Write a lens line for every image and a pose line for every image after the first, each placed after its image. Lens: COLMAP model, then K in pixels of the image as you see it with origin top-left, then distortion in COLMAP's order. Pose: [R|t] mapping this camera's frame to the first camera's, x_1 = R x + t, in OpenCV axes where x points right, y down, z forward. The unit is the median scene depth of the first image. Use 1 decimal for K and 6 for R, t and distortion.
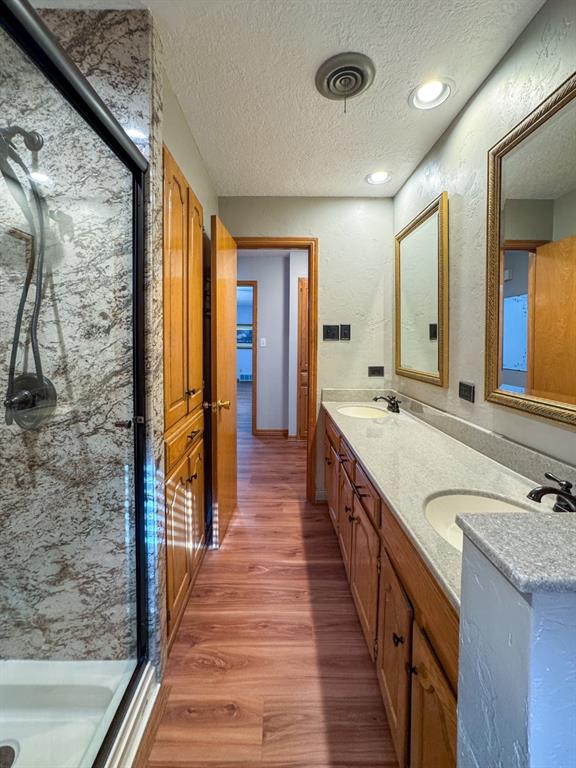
lens RADIAL K [[311.8, 0, 286.9], [0, 311.8, 385.7], [0, 0, 1]] dist [-0.024581, 0.006396]
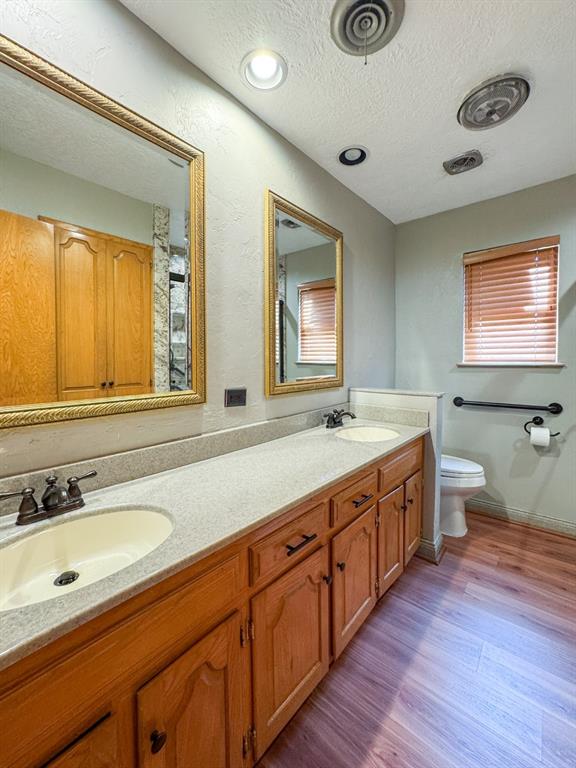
lens RADIAL K [[311.8, 0, 280.6], [0, 311.8, 387.8], [0, 0, 1]] dist [-0.024581, 0.006396]
pose [[-0.744949, -0.051685, 0.665116, -0.190116], [0.096235, 0.978241, 0.183804, -0.188783], [-0.660143, 0.200933, -0.723766, 1.702558]]
